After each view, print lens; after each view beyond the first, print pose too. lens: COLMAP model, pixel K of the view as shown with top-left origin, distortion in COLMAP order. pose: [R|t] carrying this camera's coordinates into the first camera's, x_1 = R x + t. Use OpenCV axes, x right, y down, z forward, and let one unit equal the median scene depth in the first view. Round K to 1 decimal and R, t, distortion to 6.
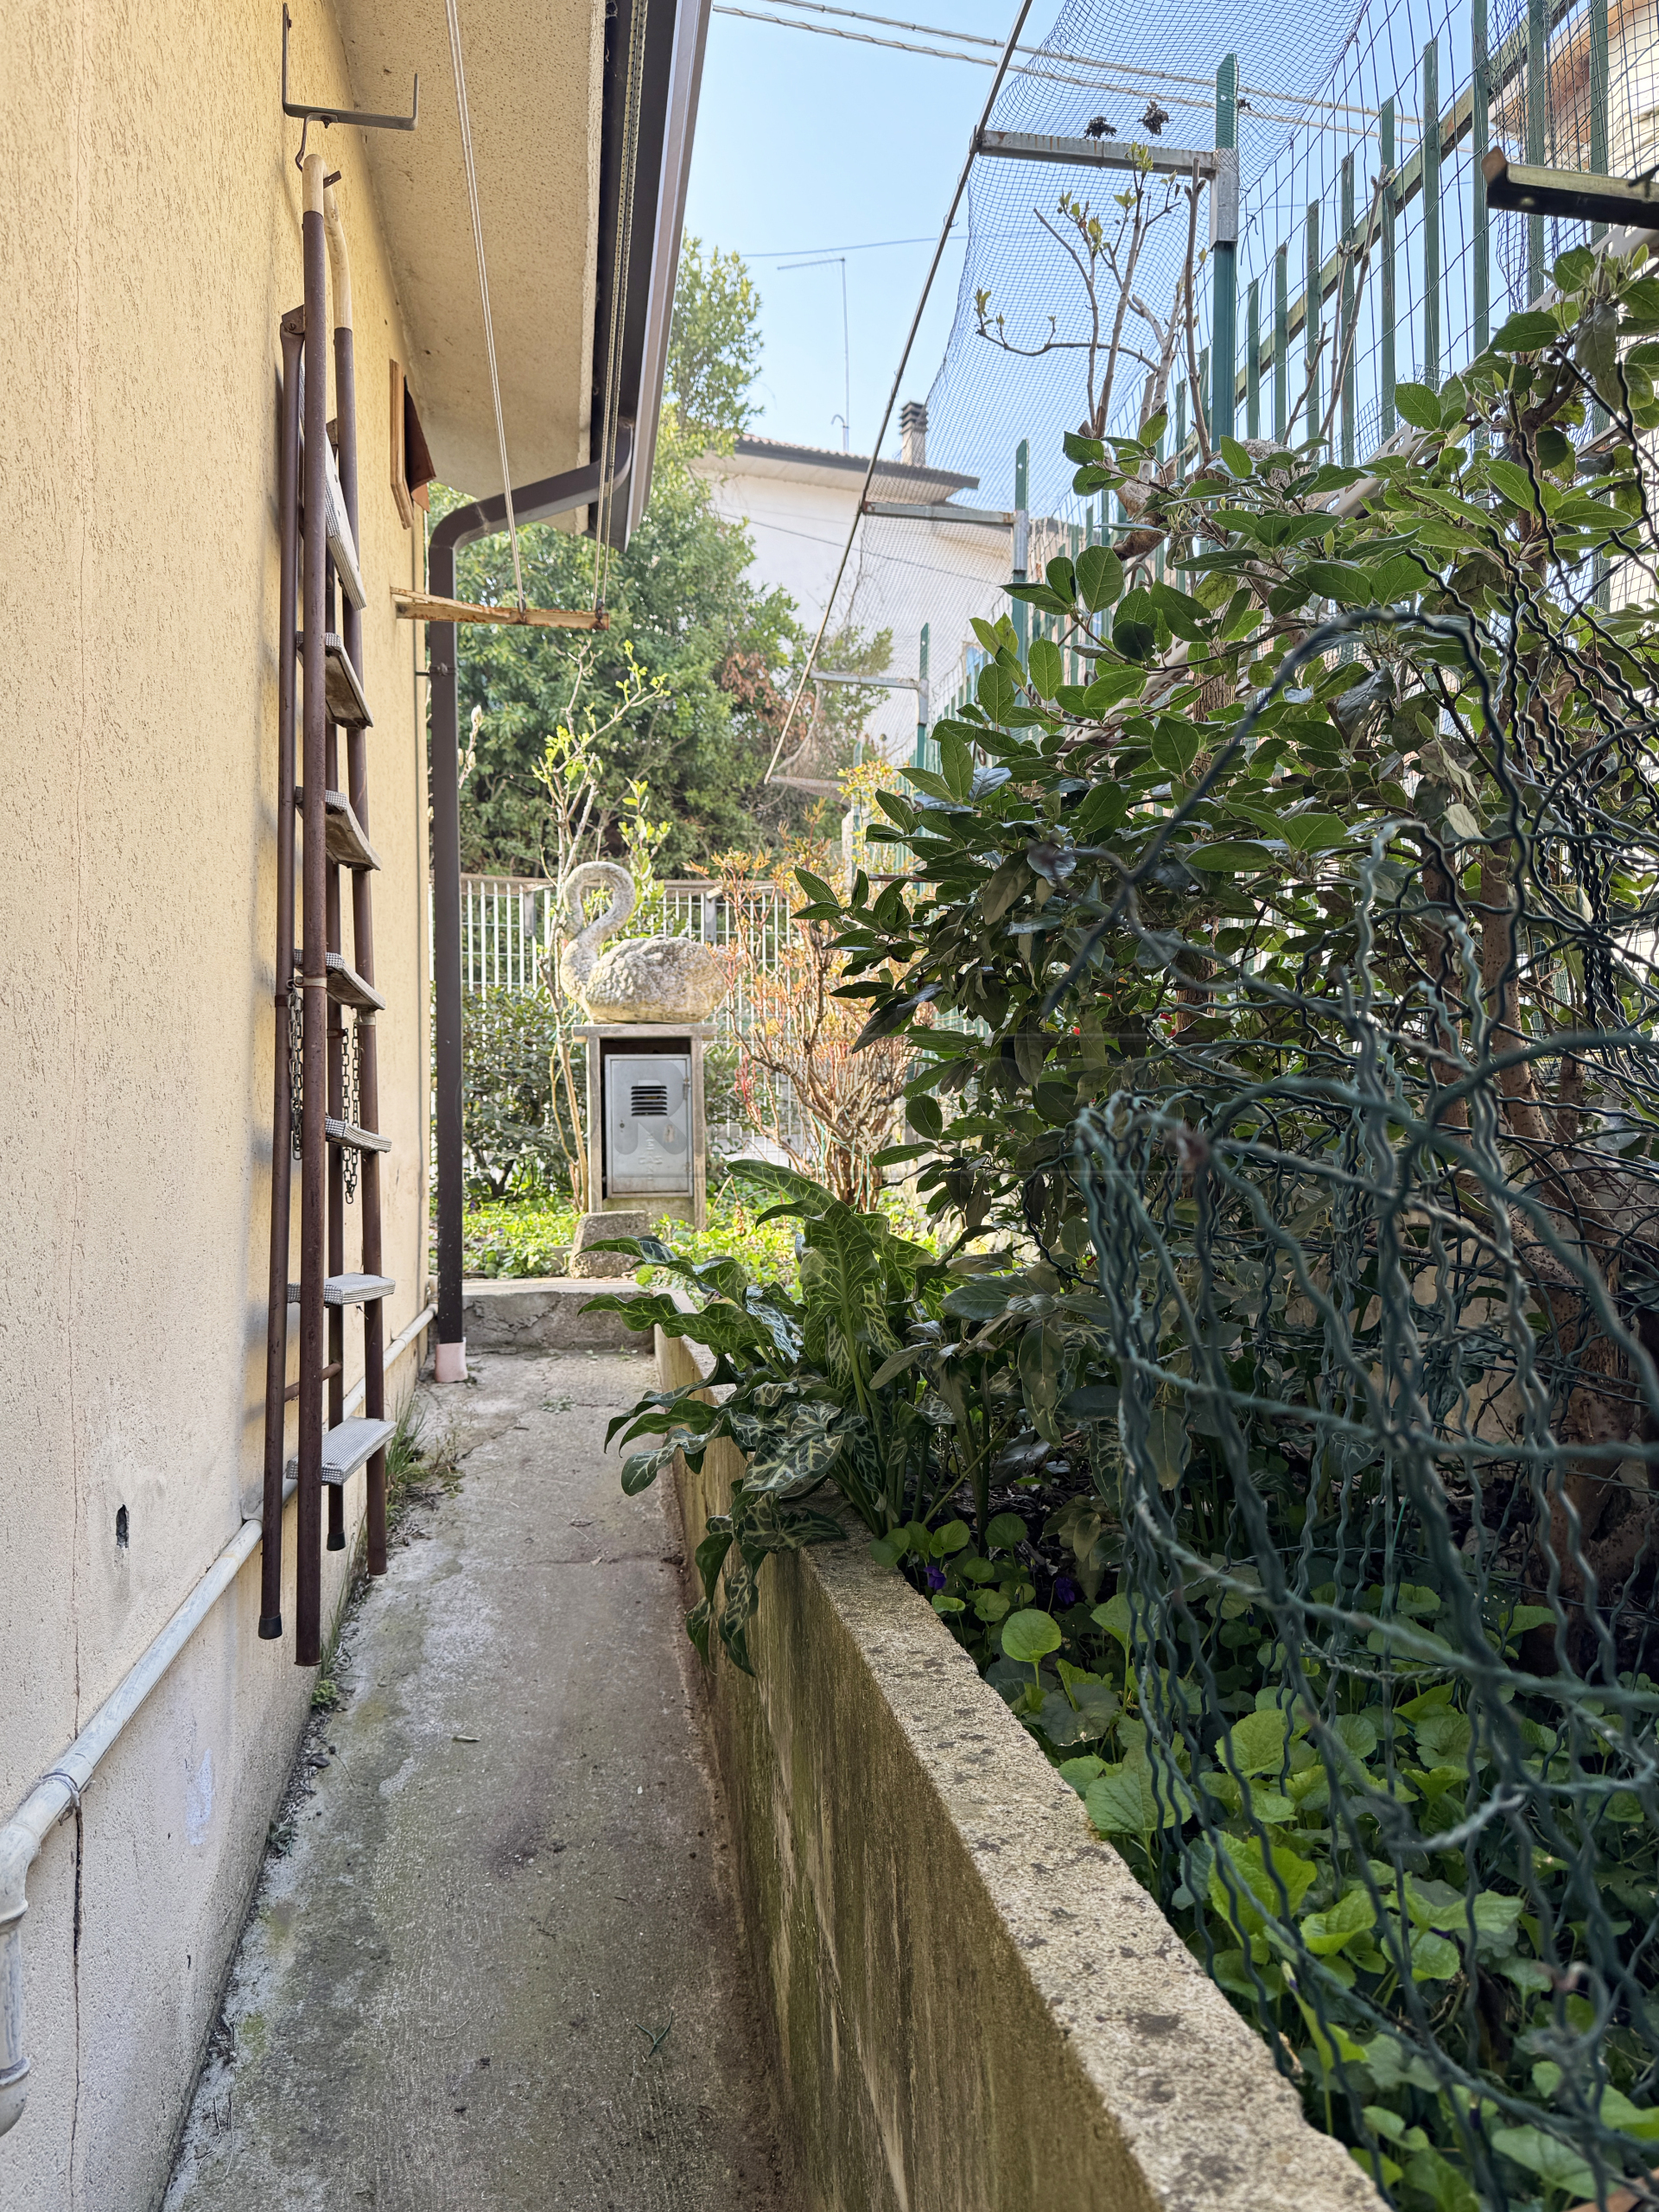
lens RADIAL K [[1553.9, 0, 828.2], [0, 1553.9, 1098.7], [0, 0, 1]] dist [-0.005232, -0.001259]
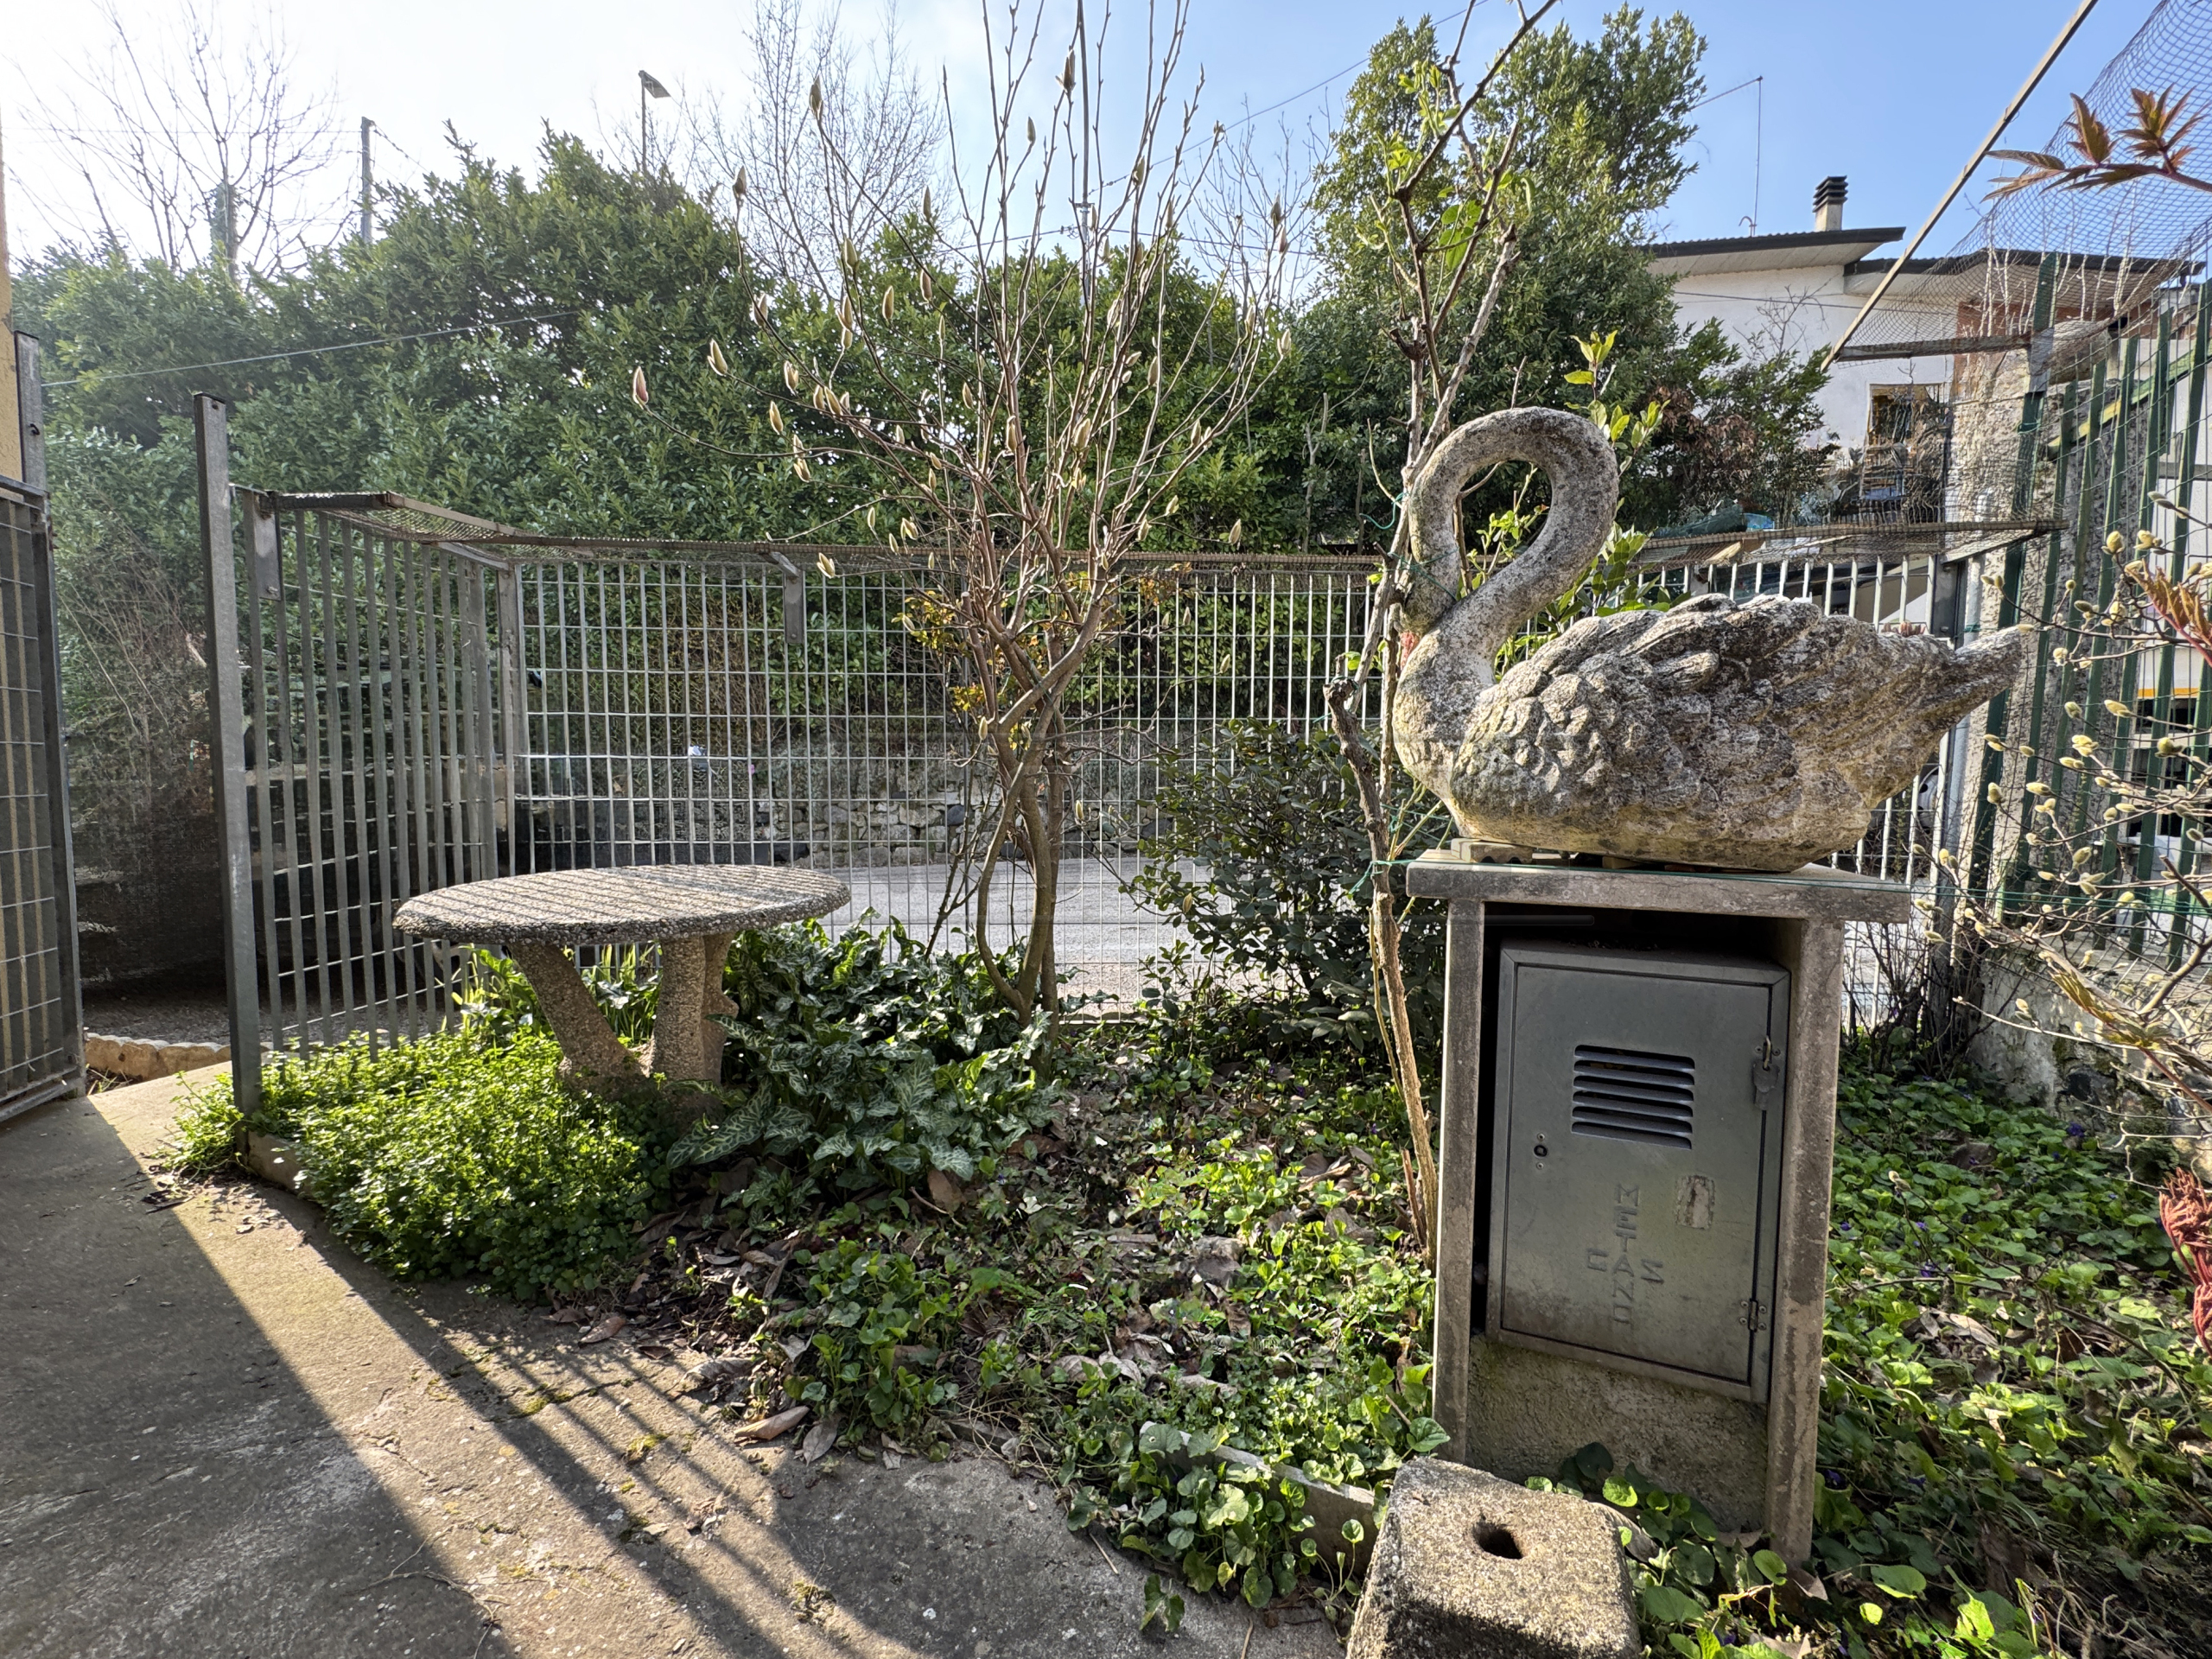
lens RADIAL K [[909.2, 0, 1116.6], [0, 909.2, 822.4], [0, 0, 1]] dist [-0.000966, -0.000499]
pose [[0.852646, 0.055907, -0.519489, -0.111102], [-0.022439, 0.997260, 0.070496, -0.069095], [0.522006, -0.048452, 0.851564, 0.770938]]
